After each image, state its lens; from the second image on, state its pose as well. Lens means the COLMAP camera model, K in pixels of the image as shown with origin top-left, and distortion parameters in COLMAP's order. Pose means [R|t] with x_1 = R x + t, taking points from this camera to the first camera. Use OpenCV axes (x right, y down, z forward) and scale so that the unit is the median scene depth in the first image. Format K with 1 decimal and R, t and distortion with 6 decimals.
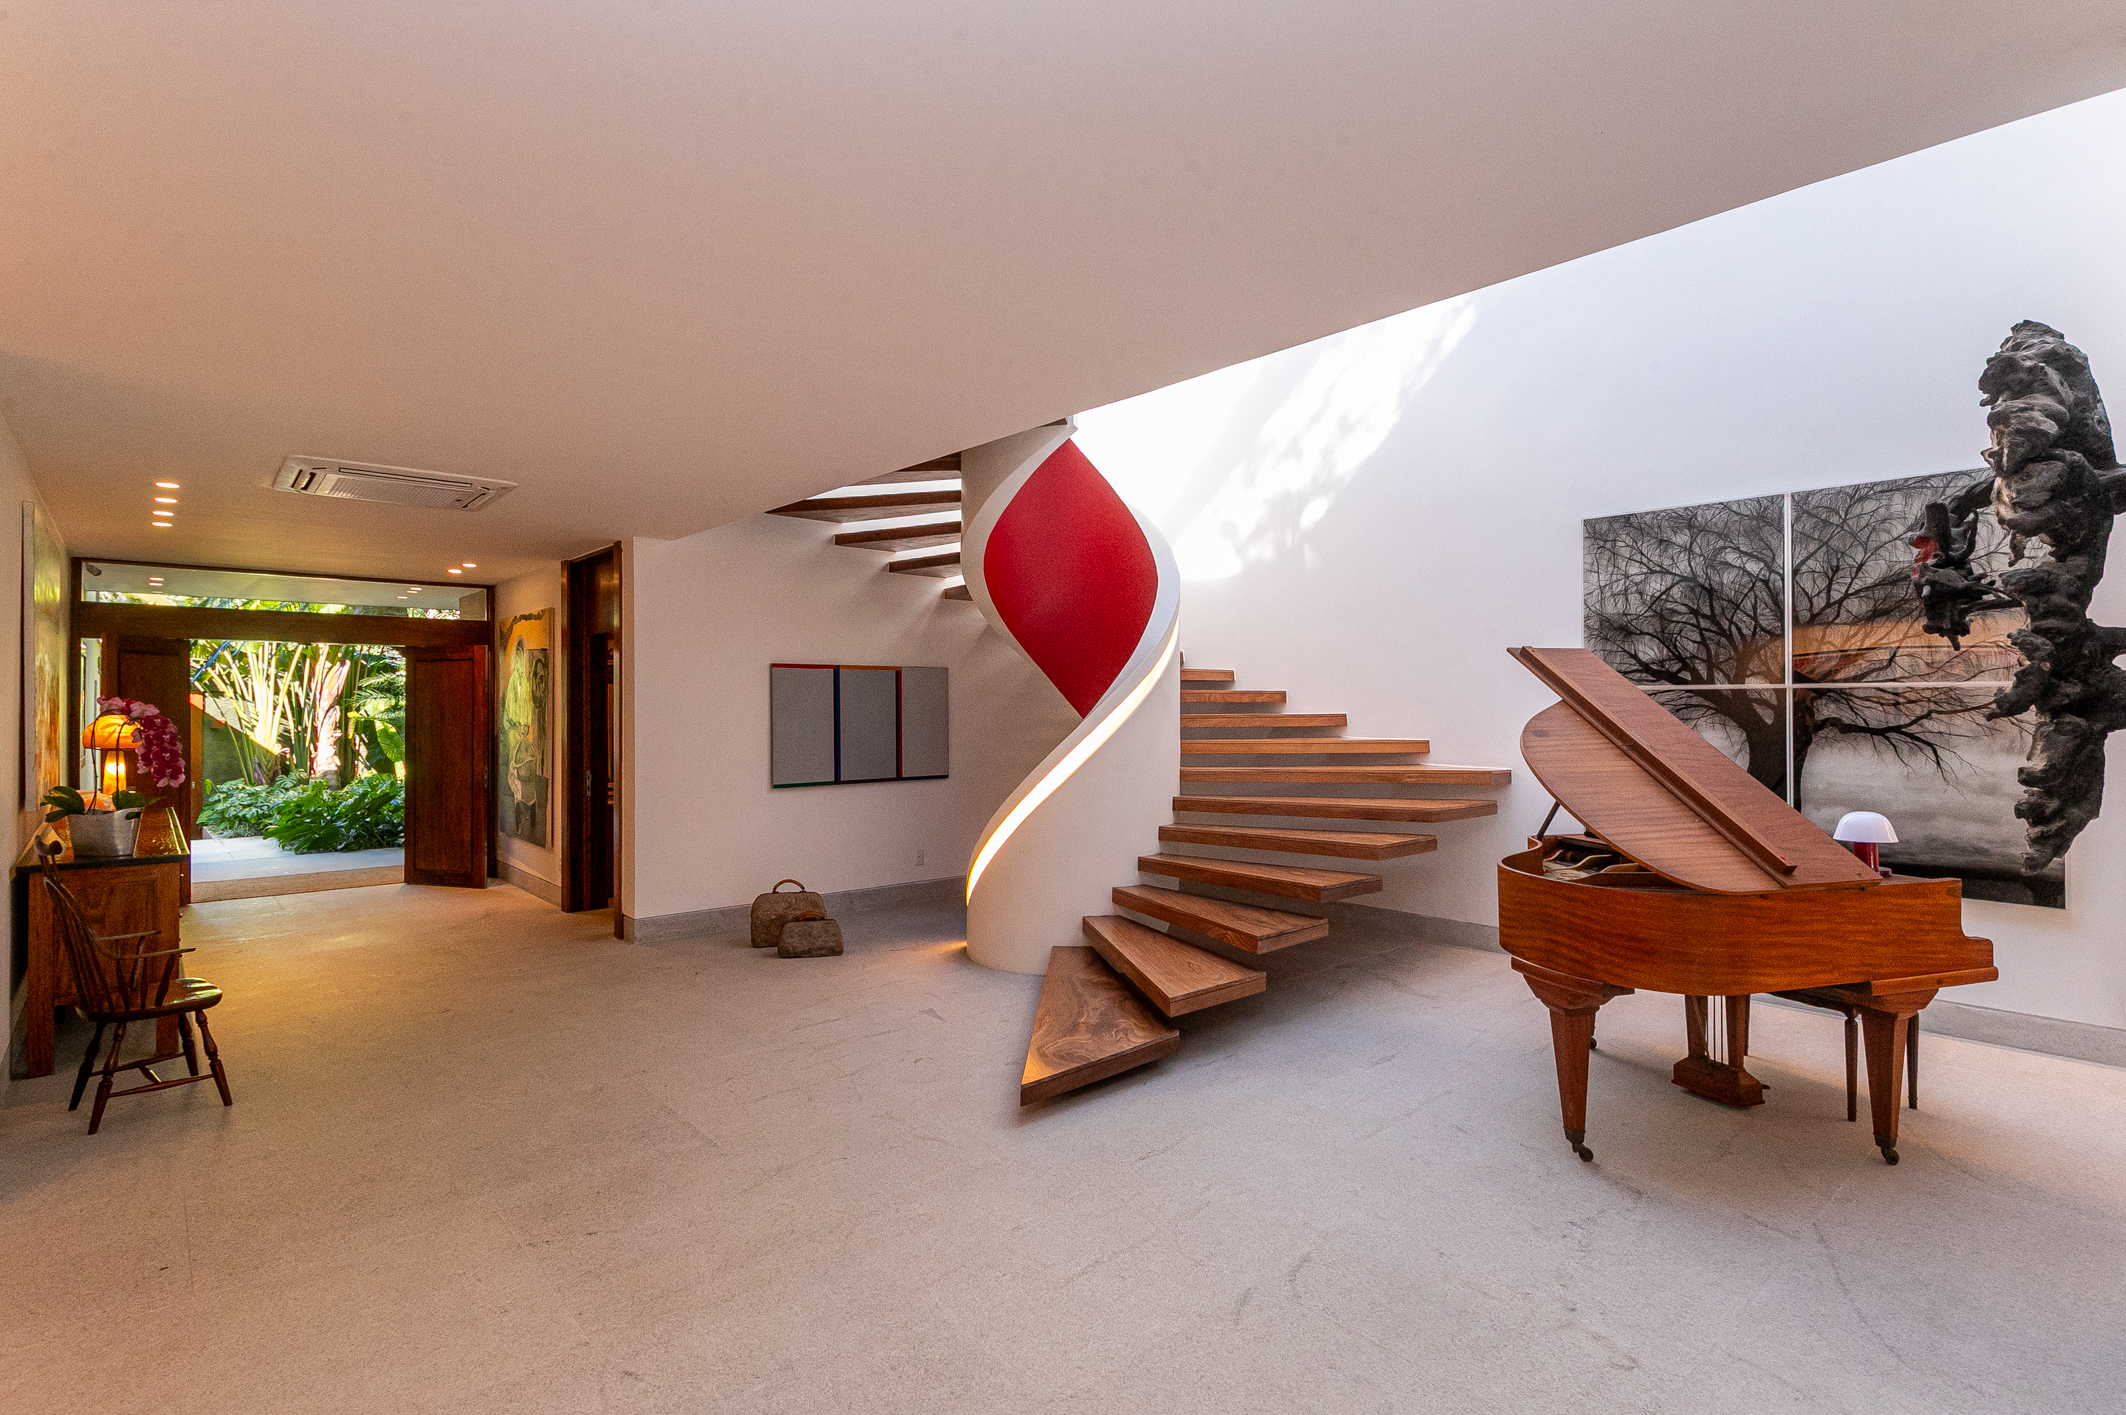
lens RADIAL K [[1047.5, 0, 1042.1], [0, 1047.5, 698.8], [0, 0, 1]] dist [0.000182, 0.000646]
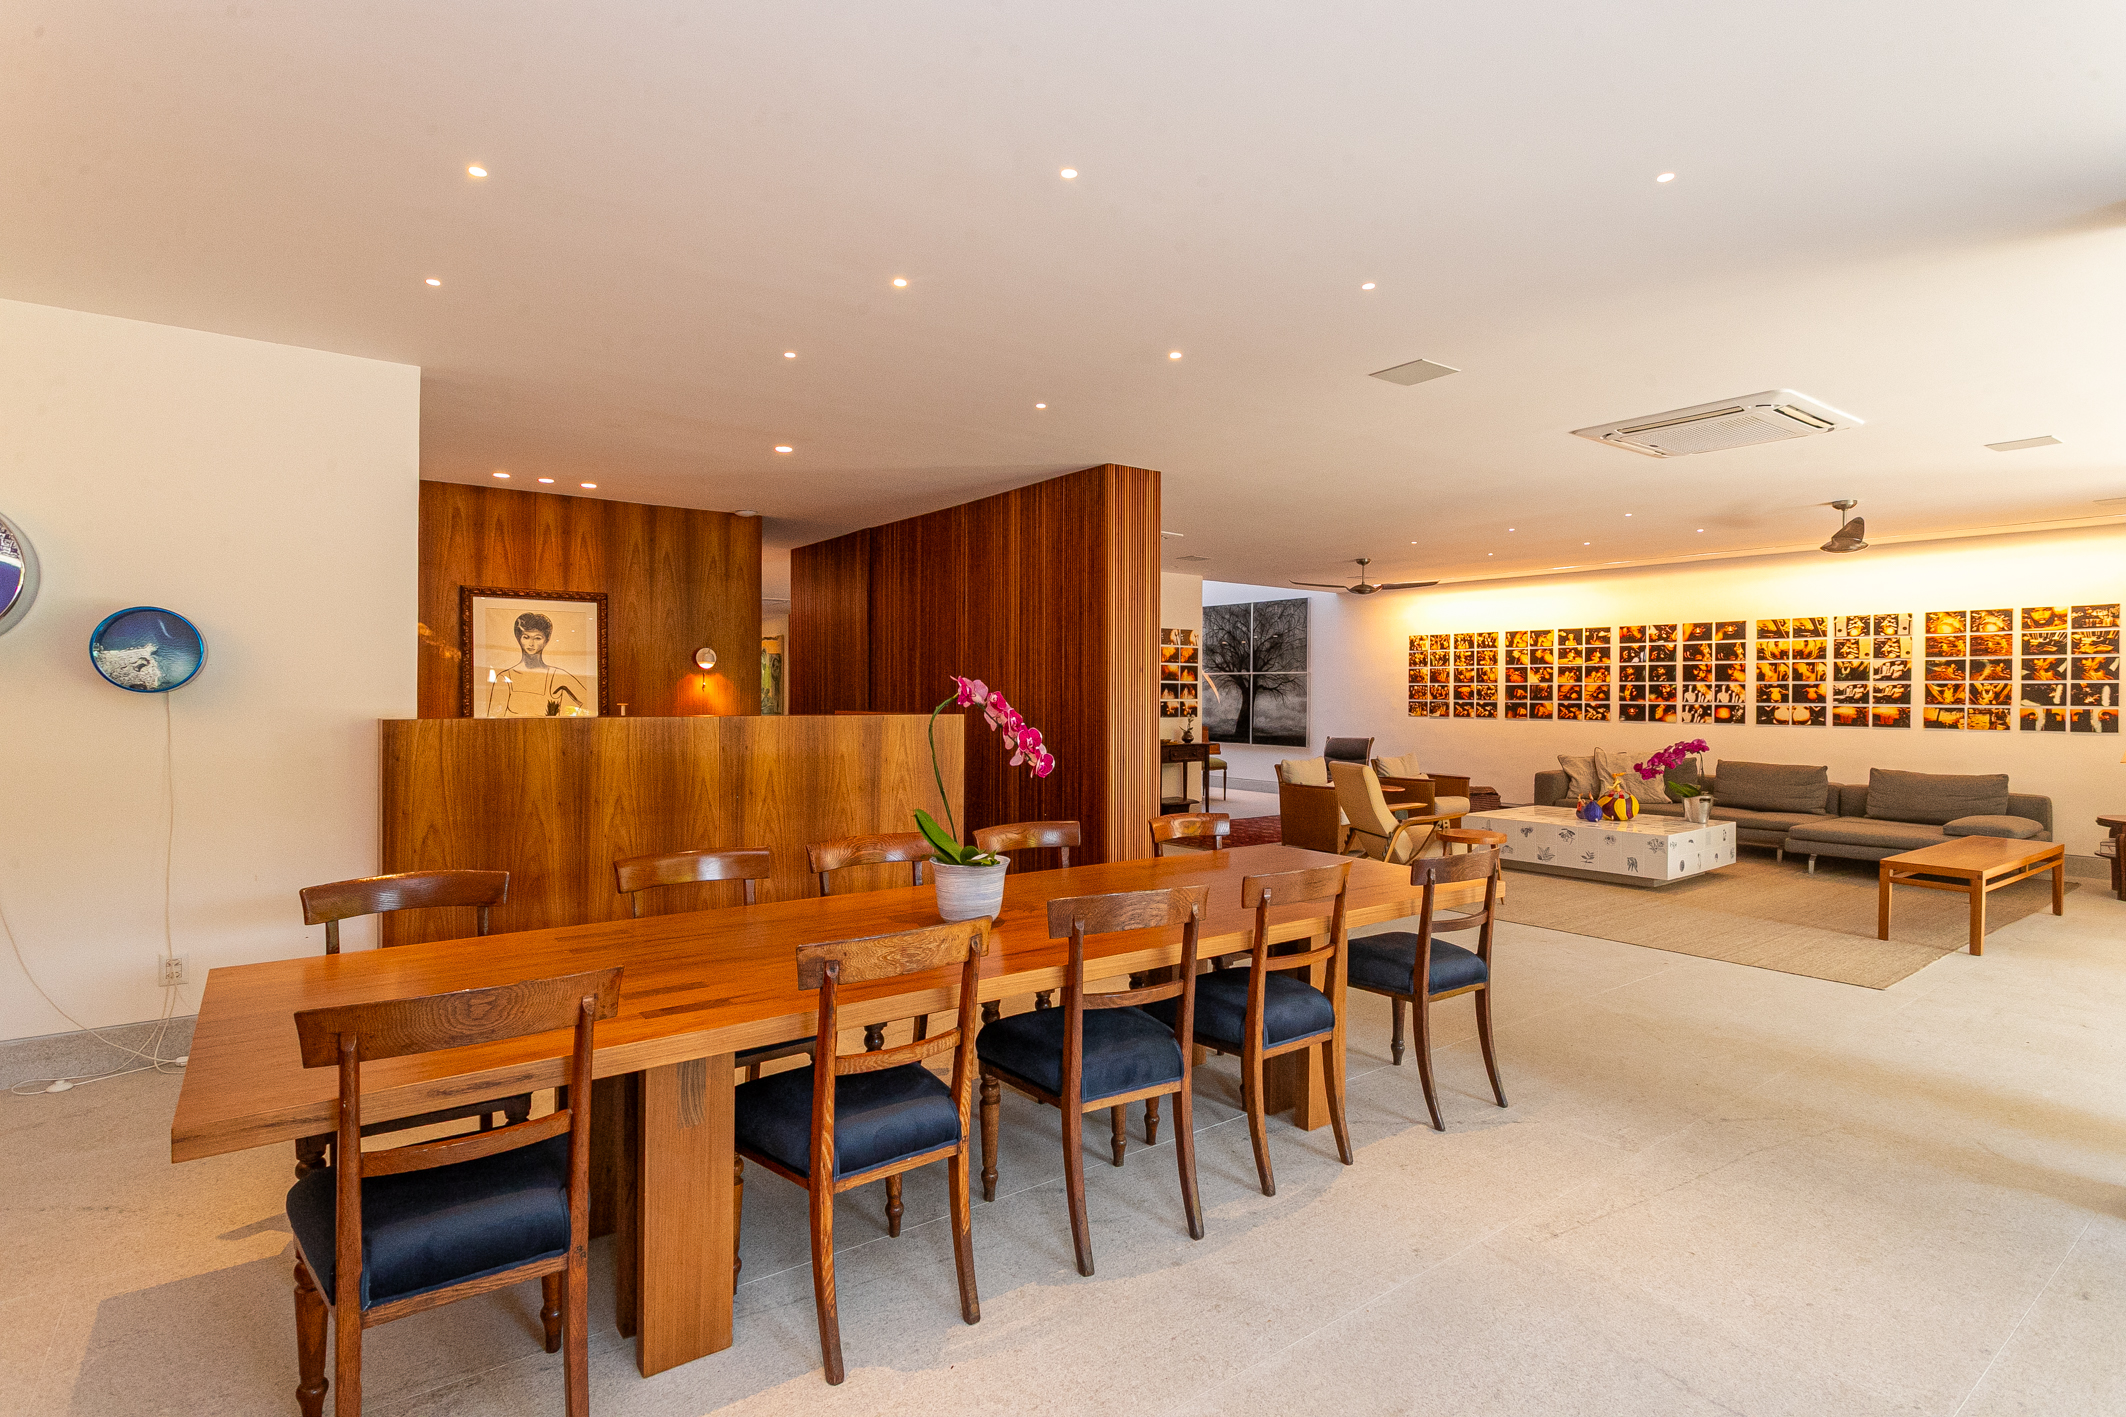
lens RADIAL K [[1090.5, 0, 1071.1], [0, 1090.5, 702.9], [0, 0, 1]] dist [-0.005903, -0.000366]
pose [[0.997317, 0.008016, -0.072765, 0.408588], [-0.006925, 0.999860, 0.015222, 0.022909], [0.072877, -0.014677, 0.997233, -1.700451]]
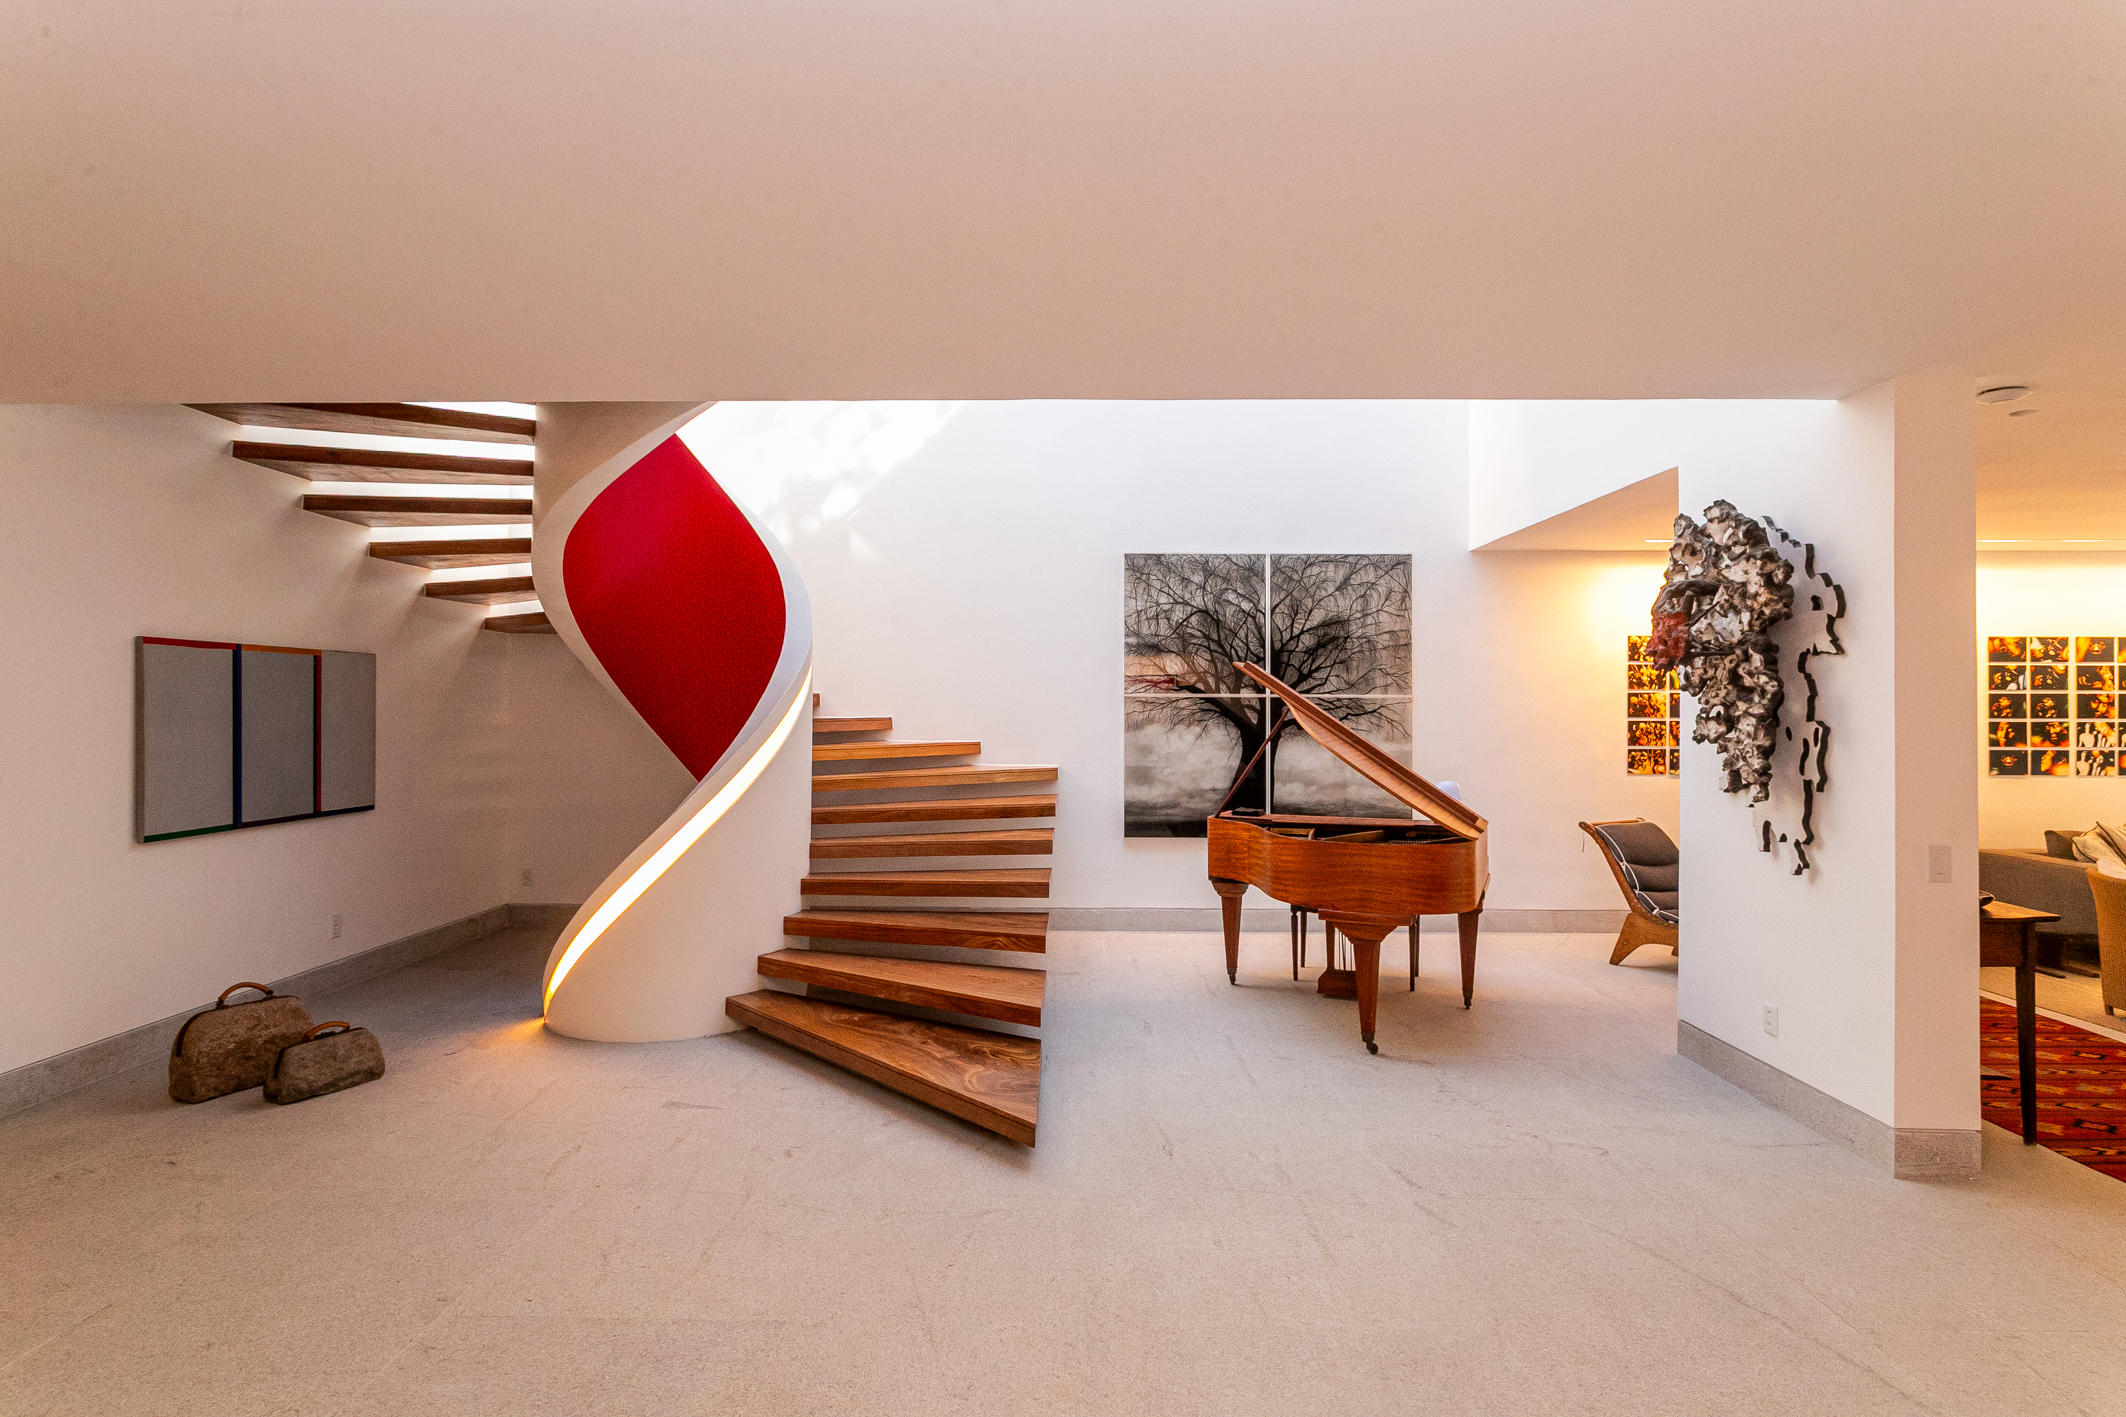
lens RADIAL K [[1090.5, 0, 1071.1], [0, 1090.5, 702.9], [0, 0, 1]] dist [-0.005903, -0.000366]
pose [[0.663848, 0.006162, 0.747842, -0.468409], [-0.008255, 0.999966, -0.000912, 0.000641], [-0.747822, -0.005568, 0.663876, 0.227335]]
